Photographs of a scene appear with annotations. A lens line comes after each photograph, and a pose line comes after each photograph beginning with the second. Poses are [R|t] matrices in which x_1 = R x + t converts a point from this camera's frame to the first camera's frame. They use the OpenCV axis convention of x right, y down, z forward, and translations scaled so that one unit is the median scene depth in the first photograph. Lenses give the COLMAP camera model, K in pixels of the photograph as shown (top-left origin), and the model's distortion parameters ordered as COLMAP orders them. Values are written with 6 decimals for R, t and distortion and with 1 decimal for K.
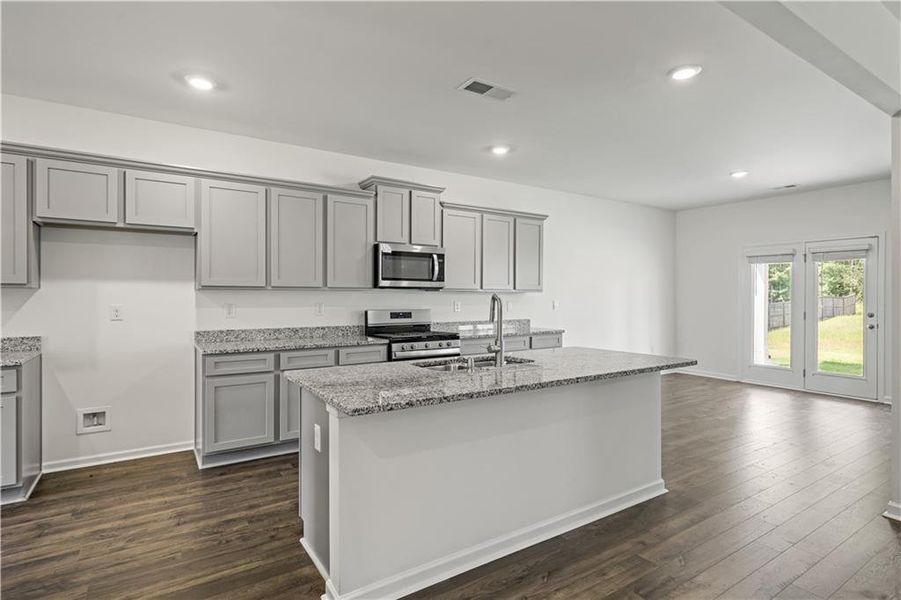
lens RADIAL K [[462.7, 0, 450.5], [0, 462.7, 300.0], [0, 0, 1]] dist [0.001700, 0.000419]
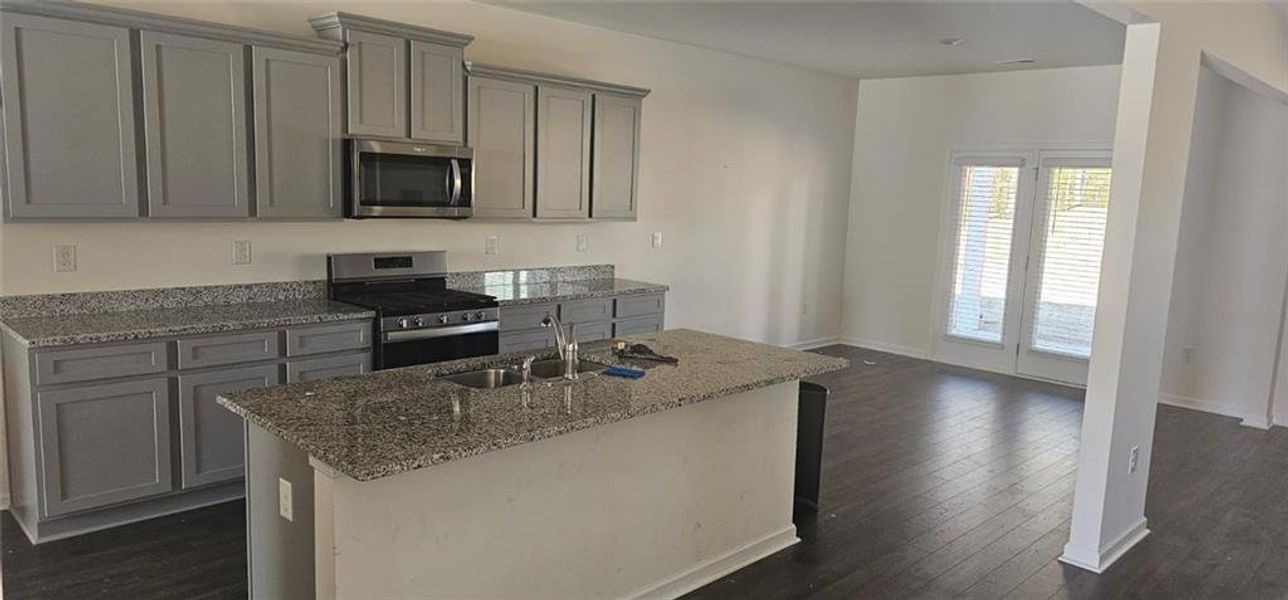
lens RADIAL K [[852.9, 0, 646.9], [0, 852.9, 314.2], [0, 0, 1]] dist [0.083834, -0.088386]
pose [[0.977704, 0.003858, 0.209952, -0.025119], [-0.034776, 0.989000, 0.143771, -0.075469], [-0.207088, -0.147867, 0.967083, -0.117645]]
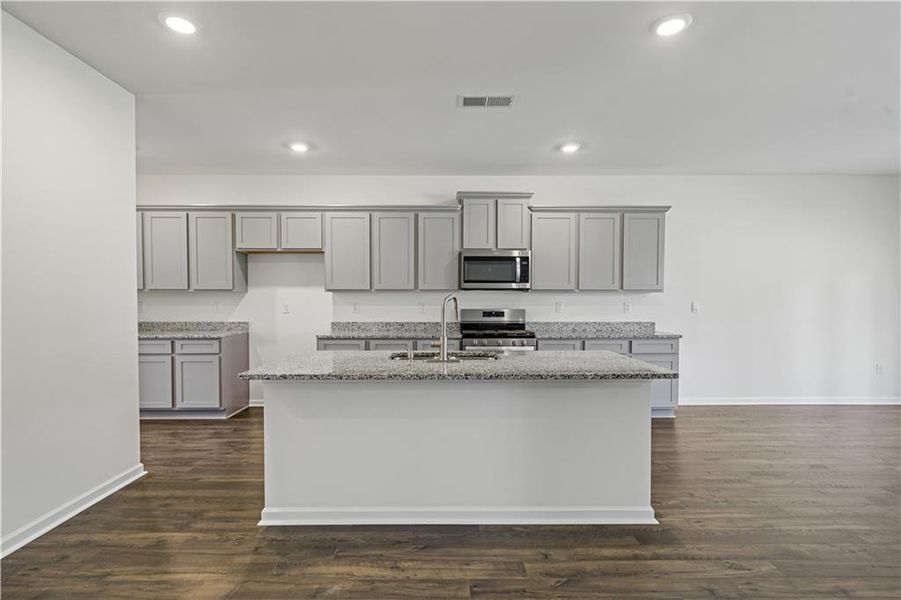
lens RADIAL K [[432.6, 0, 445.7], [0, 432.6, 309.1], [0, 0, 1]] dist [0.000650, 0.000273]
pose [[0.840142, 0.014470, -0.542174, 0.394392], [-0.004153, 0.999786, 0.020249, 0.000507], [0.542351, -0.014760, 0.840022, 0.081855]]
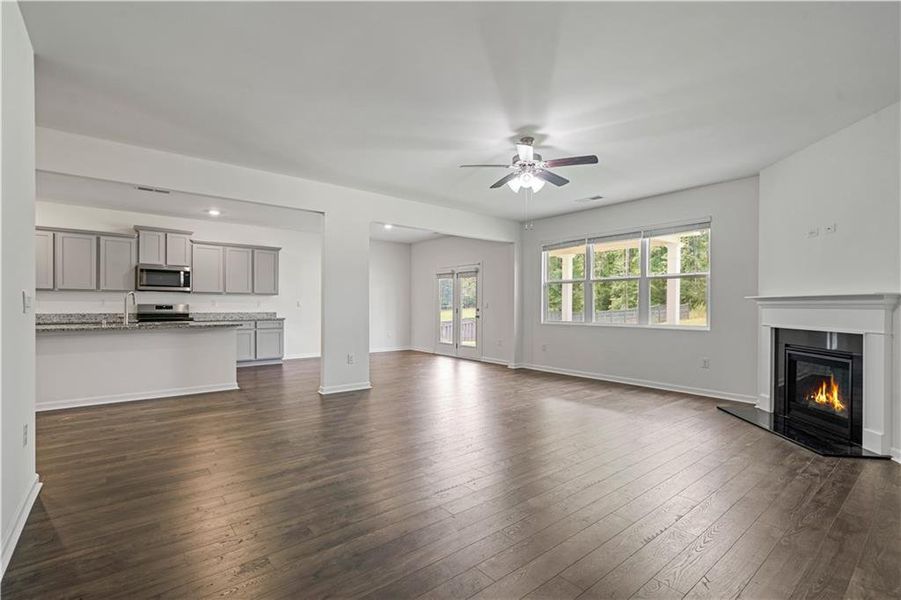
lens RADIAL K [[412.5, 0, 447.8], [0, 412.5, 308.1], [0, 0, 1]] dist [0.000249, 0.000120]
pose [[0.994537, 0.003509, 0.104323, 0.835858], [-0.003272, 0.999992, -0.002436, 0.039016], [-0.104331, 0.002081, 0.994540, -0.647192]]
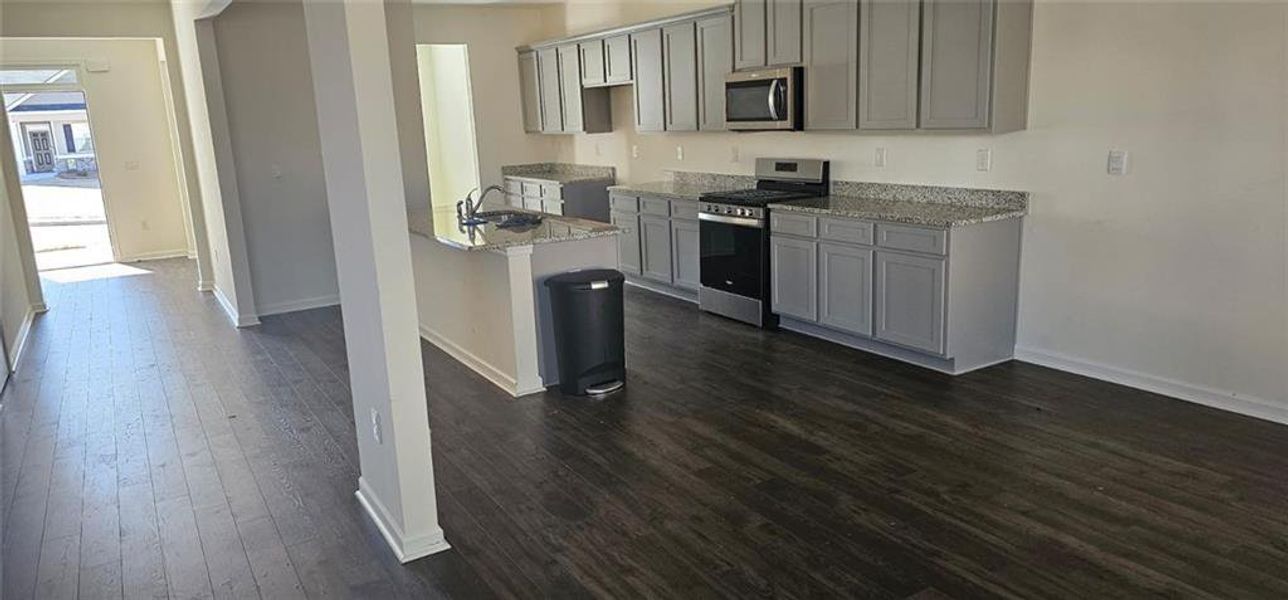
lens RADIAL K [[852.9, 0, 646.9], [0, 852.9, 314.2], [0, 0, 1]] dist [0.083834, -0.088386]
pose [[-0.026235, 0.234389, -0.971789, 1.381272], [0.039415, 0.971610, 0.233282, -0.071151], [0.998878, -0.032183, -0.034729, 0.910010]]
